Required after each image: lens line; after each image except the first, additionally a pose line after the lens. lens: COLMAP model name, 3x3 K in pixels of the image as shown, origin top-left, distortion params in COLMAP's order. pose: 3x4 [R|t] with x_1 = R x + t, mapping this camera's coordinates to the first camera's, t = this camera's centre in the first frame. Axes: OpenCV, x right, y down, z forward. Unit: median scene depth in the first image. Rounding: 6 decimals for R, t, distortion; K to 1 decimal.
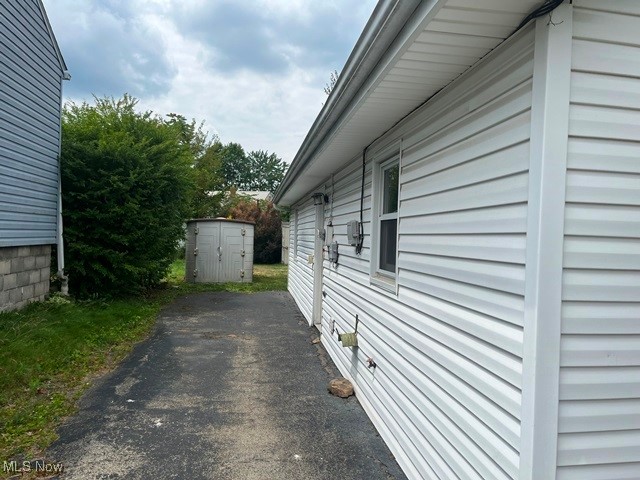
lens RADIAL K [[495.6, 0, 320.0], [0, 495.6, 240.0], [0, 0, 1]] dist [0.076887, -0.090922]
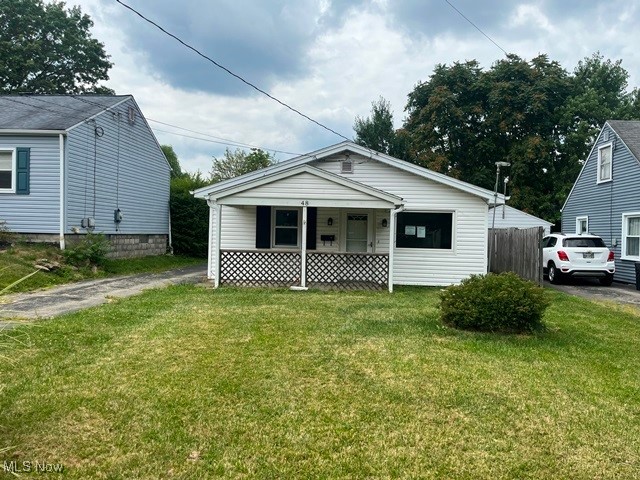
lens RADIAL K [[495.6, 0, 320.0], [0, 495.6, 240.0], [0, 0, 1]] dist [0.076887, -0.090922]
pose [[0.973688, -0.008054, -0.227742, 0.829969], [0.008015, 0.999967, -0.001098, 0.046977], [0.227743, -0.000756, 0.973721, -1.342263]]
